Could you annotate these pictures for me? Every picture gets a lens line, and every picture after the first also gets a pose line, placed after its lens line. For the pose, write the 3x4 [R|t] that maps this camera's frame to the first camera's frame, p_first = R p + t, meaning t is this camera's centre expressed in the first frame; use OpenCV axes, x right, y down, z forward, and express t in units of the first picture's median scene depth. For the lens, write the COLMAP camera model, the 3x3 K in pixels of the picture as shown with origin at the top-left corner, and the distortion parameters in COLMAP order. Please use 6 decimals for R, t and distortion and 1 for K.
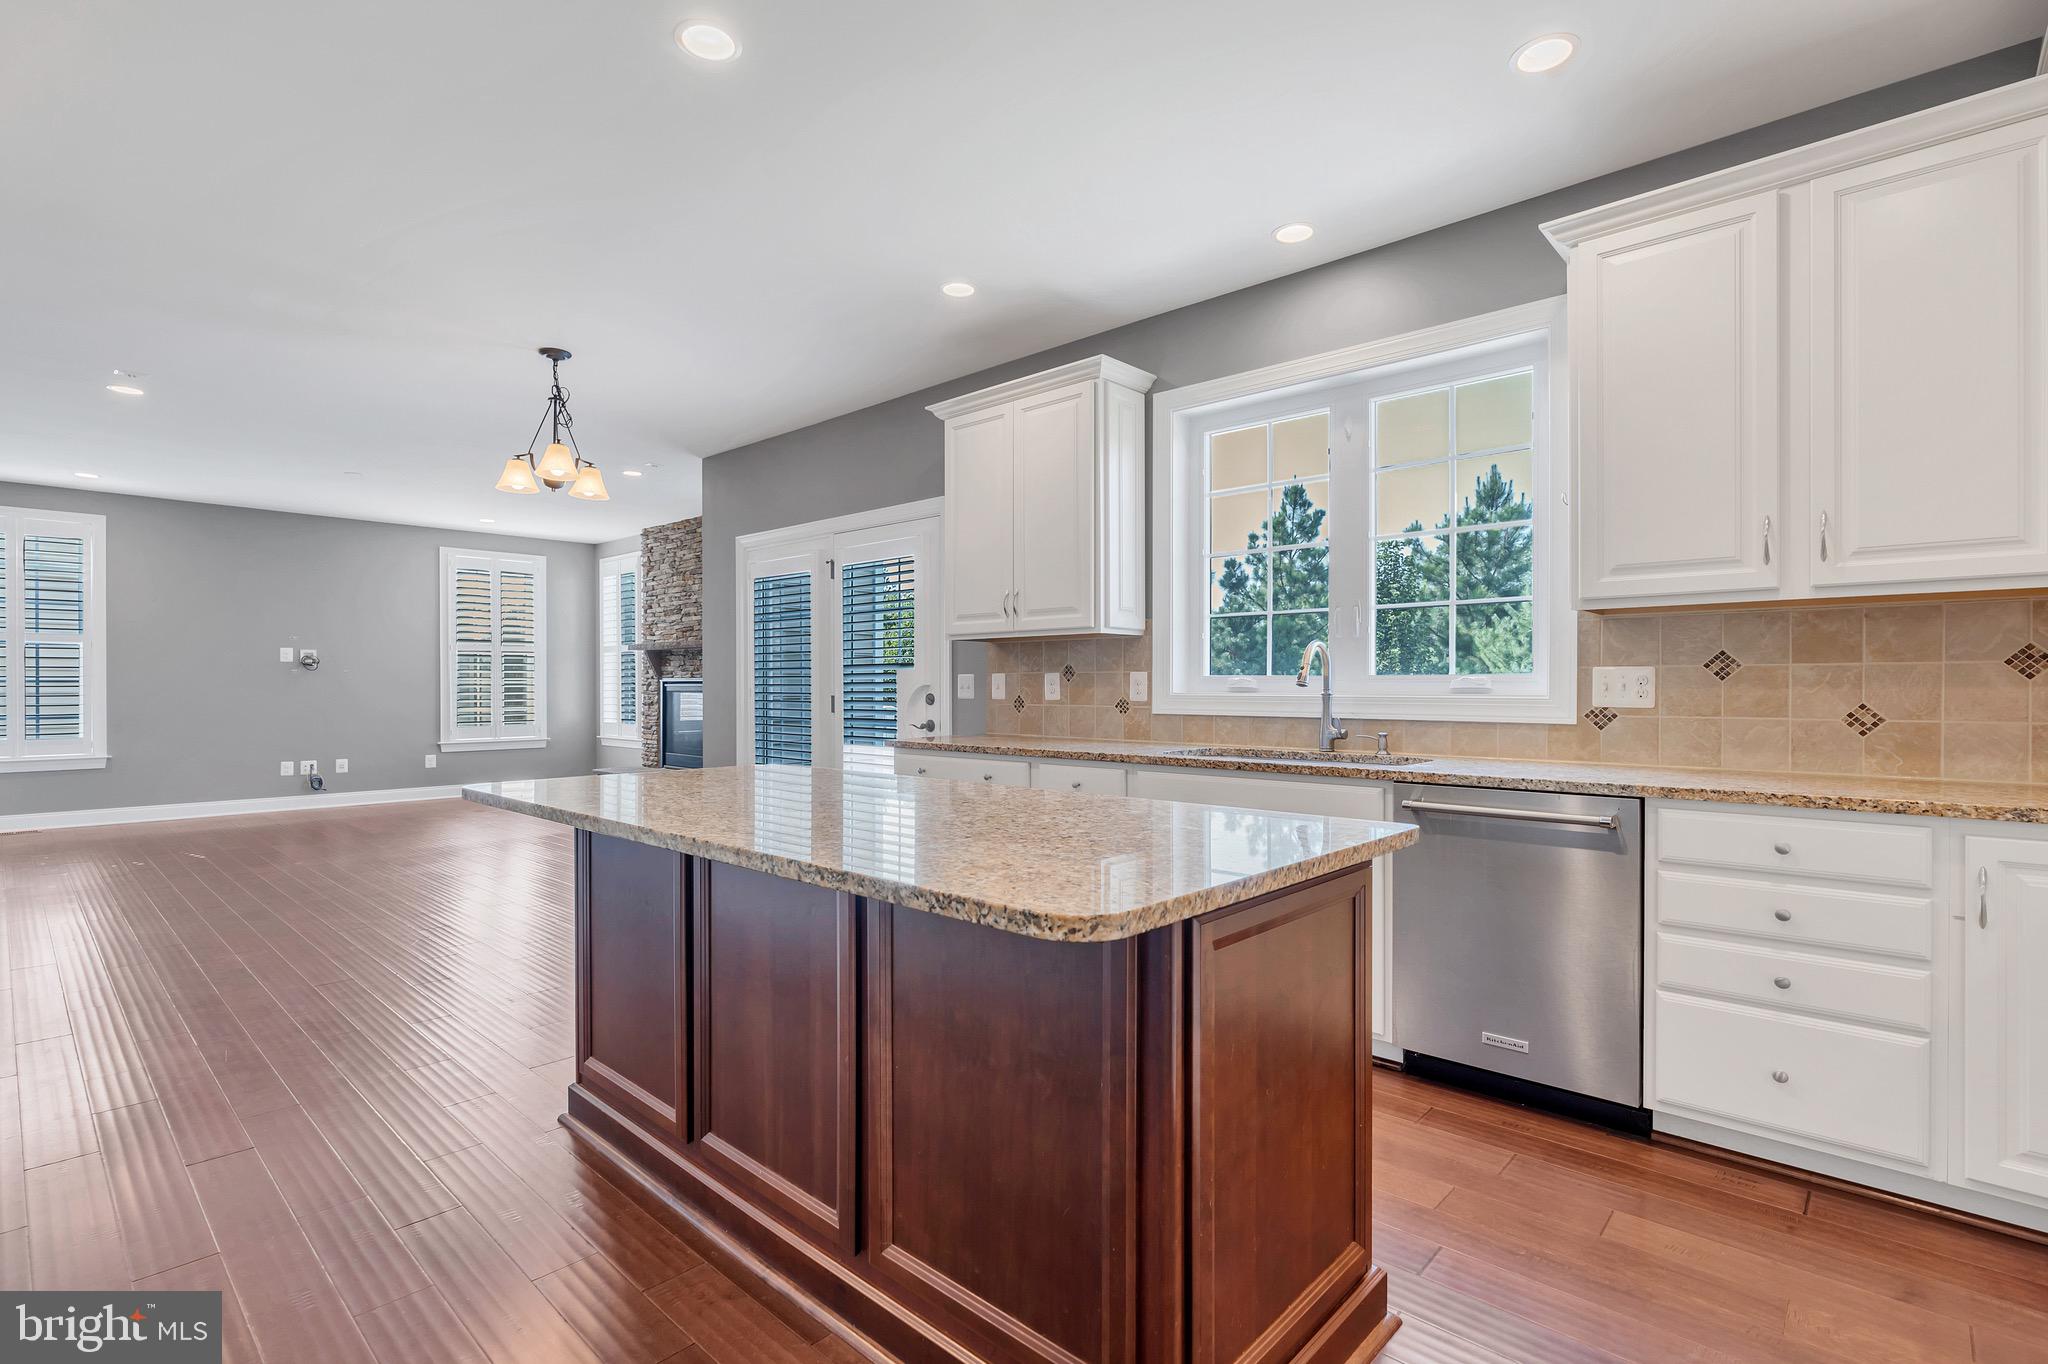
lens RADIAL K [[926.9, 0, 1009.6], [0, 926.9, 684.0], [0, 0, 1]] dist [-0.011795, 0.007451]
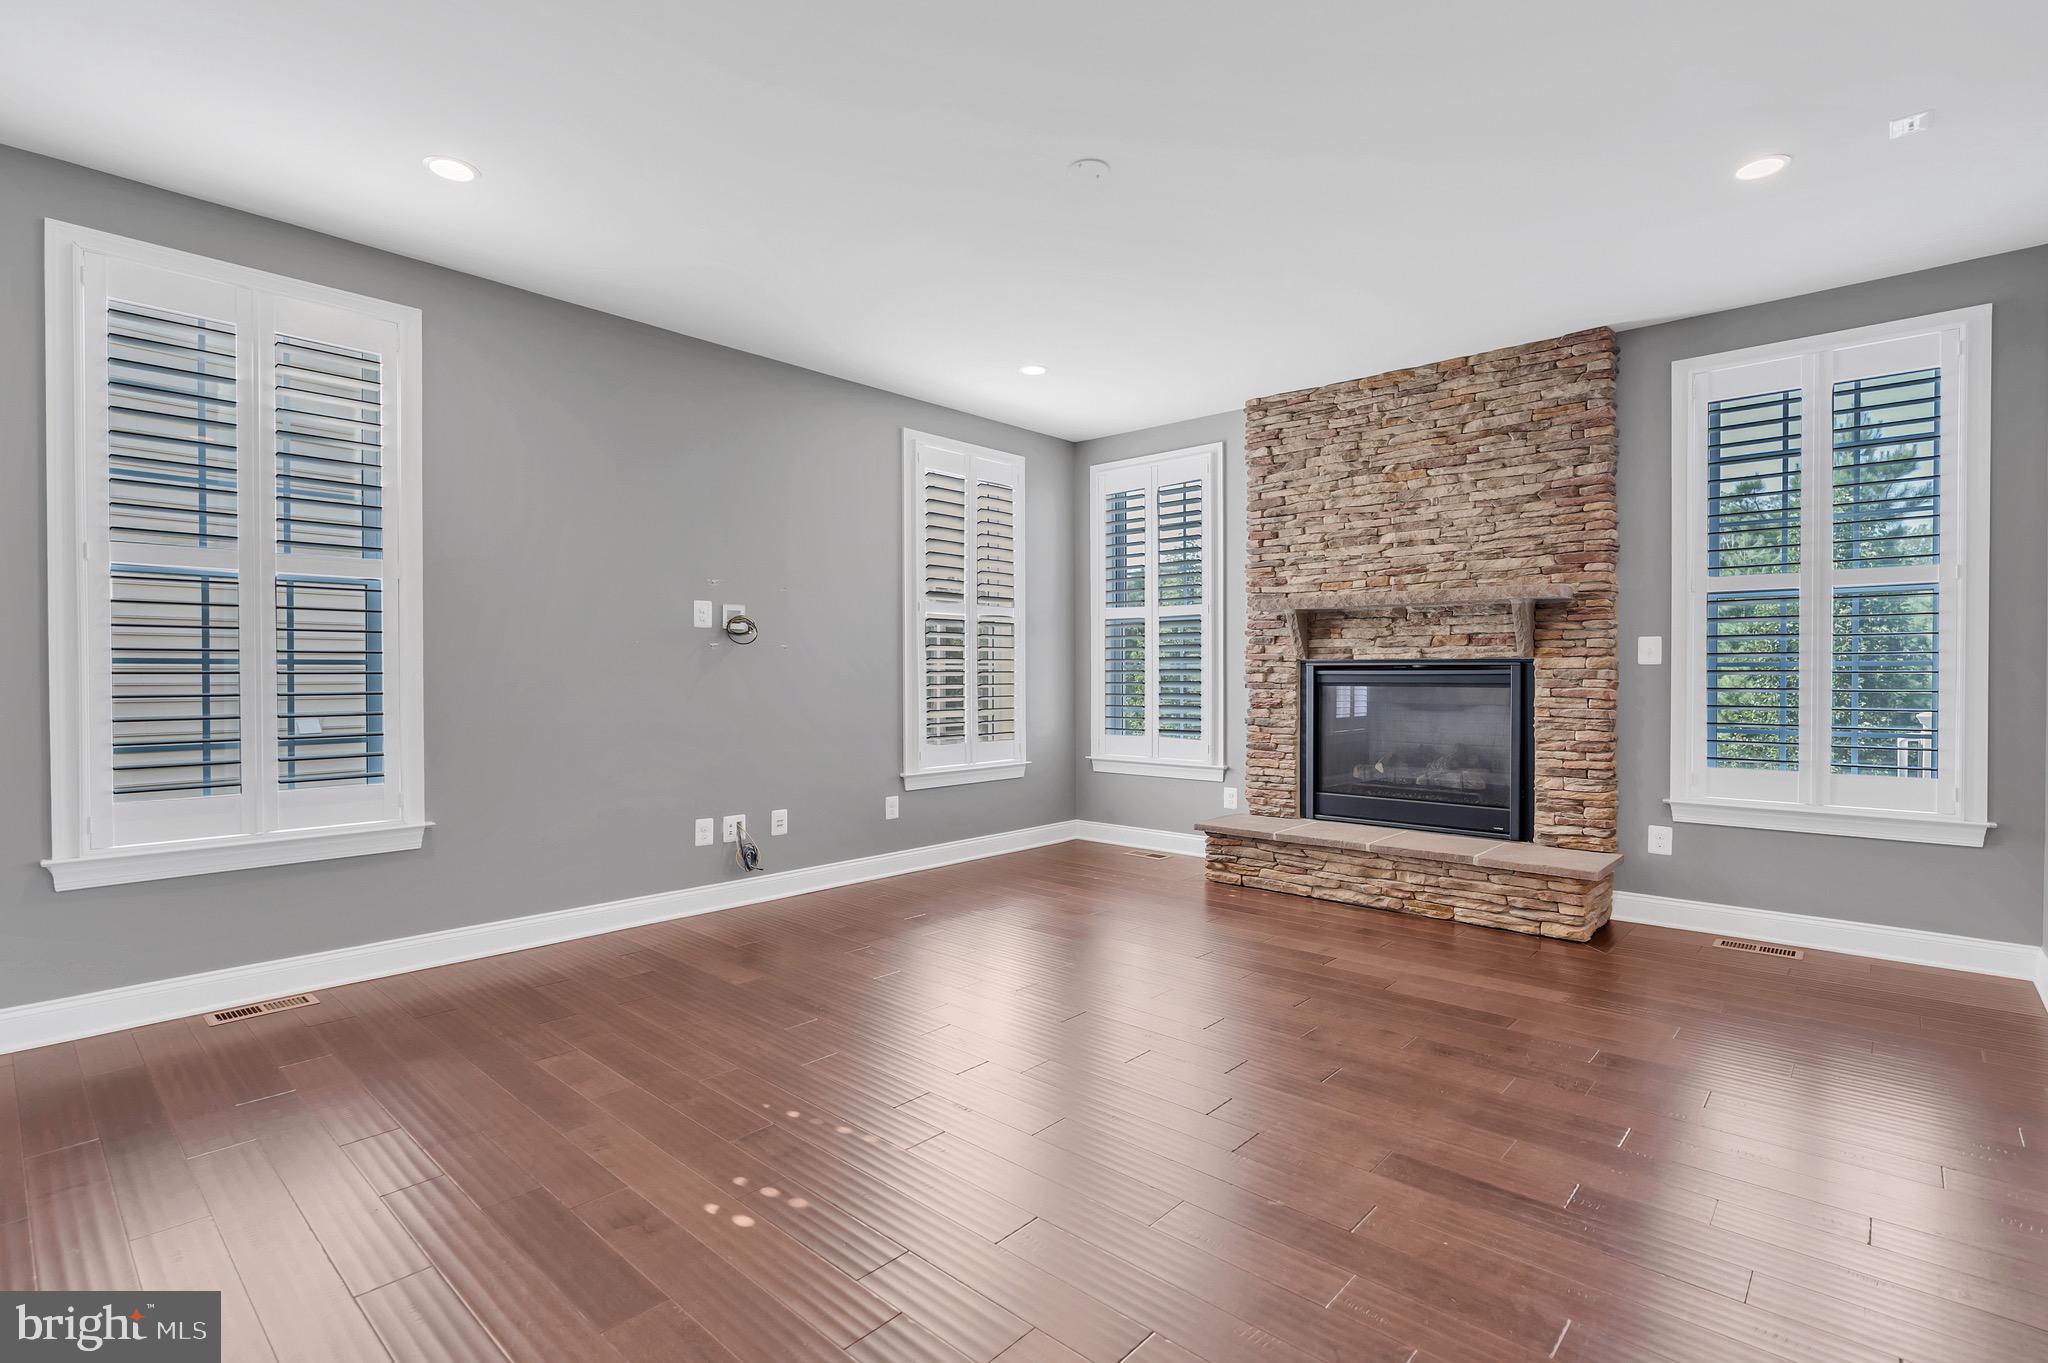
lens RADIAL K [[926.9, 0, 1009.6], [0, 926.9, 683.5], [0, 0, 1]] dist [-0.011795, 0.007451]
pose [[1.000000, 0.000714, -0.000240, -0.606203], [-0.000711, 0.999934, 0.011452, 0.001487], [0.000248, -0.011452, 0.999934, 0.473977]]
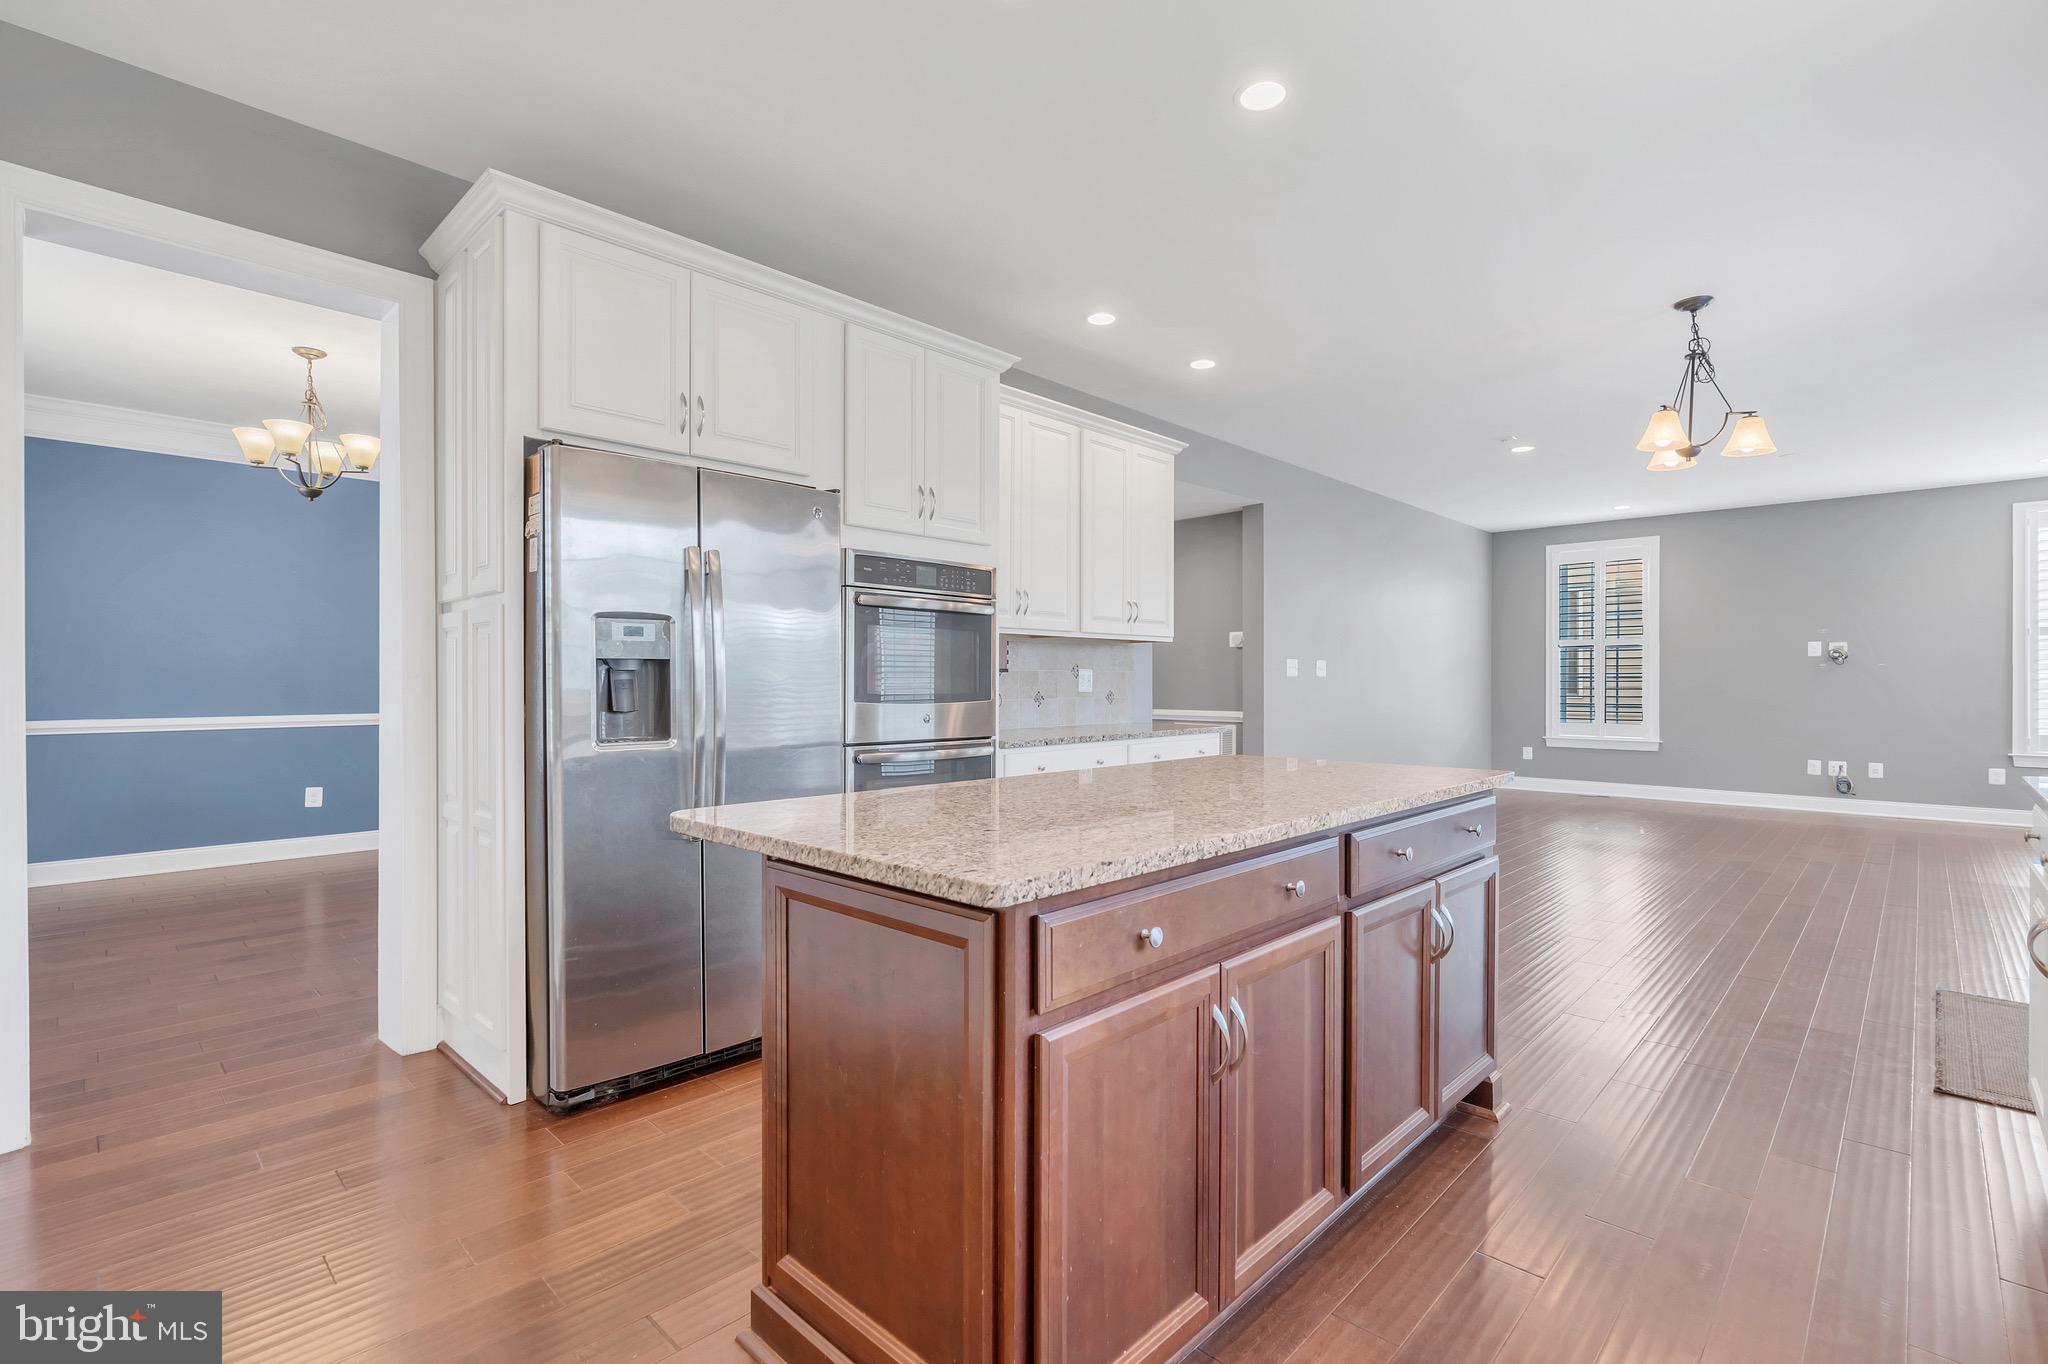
lens RADIAL K [[953.7, 0, 1027.3], [0, 953.7, 689.3], [0, 0, 1]] dist [-0.011383, -0.000876]
pose [[-0.003893, 0.010583, -0.999936, 0.204159], [-0.000099, 0.999944, 0.010584, -0.000151], [0.999992, 0.000140, -0.003891, 0.182263]]
